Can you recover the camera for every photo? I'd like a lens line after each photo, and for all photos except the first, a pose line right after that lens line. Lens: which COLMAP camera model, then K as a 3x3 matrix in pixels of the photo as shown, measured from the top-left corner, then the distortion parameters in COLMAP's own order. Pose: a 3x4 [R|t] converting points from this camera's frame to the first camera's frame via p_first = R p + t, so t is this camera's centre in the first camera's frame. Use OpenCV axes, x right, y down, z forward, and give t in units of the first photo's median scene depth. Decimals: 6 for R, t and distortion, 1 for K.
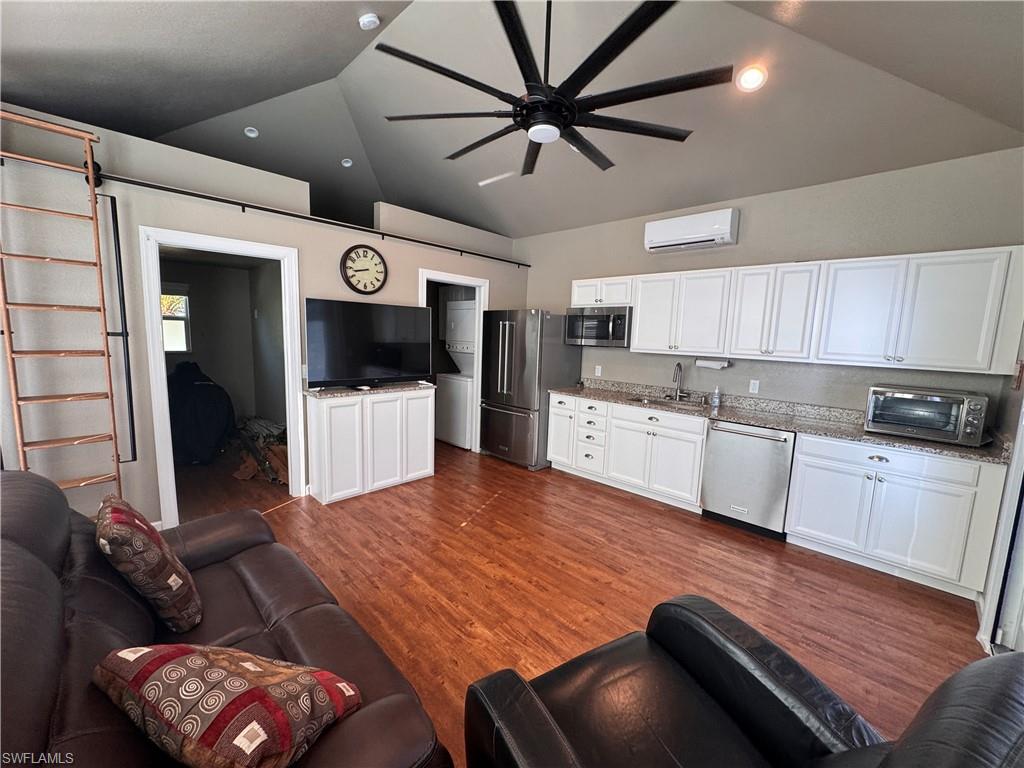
lens RADIAL K [[408.9, 0, 509.4], [0, 408.9, 384.4], [0, 0, 1]] dist [-0.002064, 0.000034]
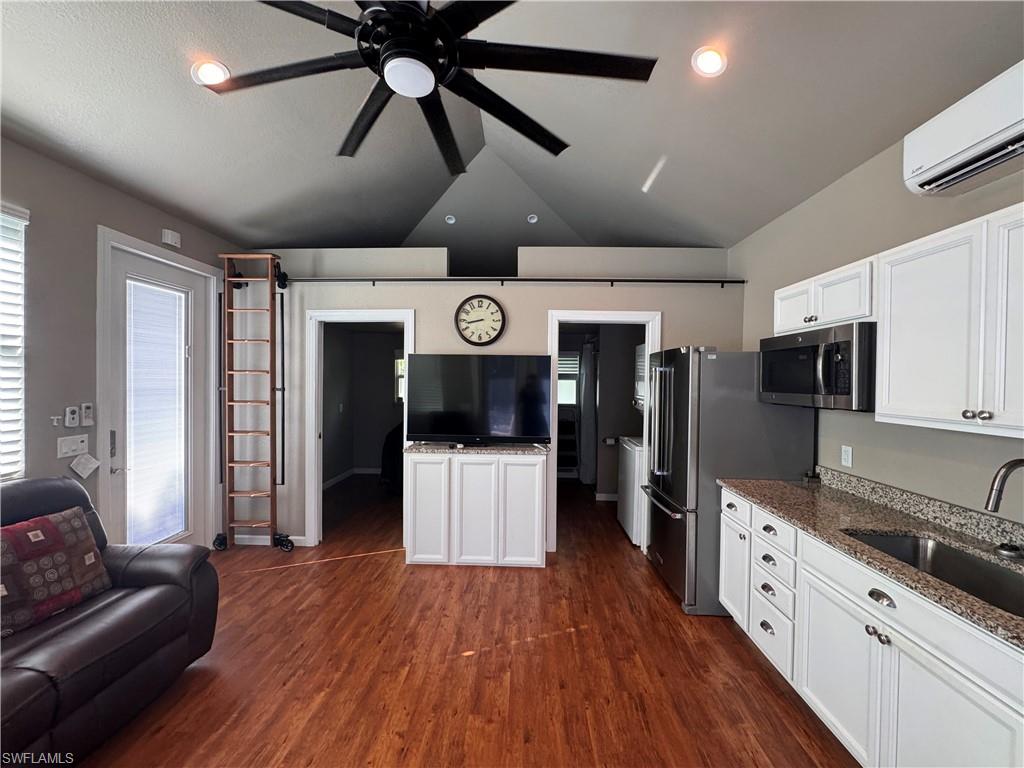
lens RADIAL K [[408.9, 0, 509.4], [0, 408.9, 384.4], [0, 0, 1]] dist [-0.002064, 0.000034]
pose [[0.670115, -0.016024, -0.742085, 0.392343], [-0.082403, 0.991981, -0.095832, -0.048110], [0.737669, 0.125369, 0.663420, 0.440978]]
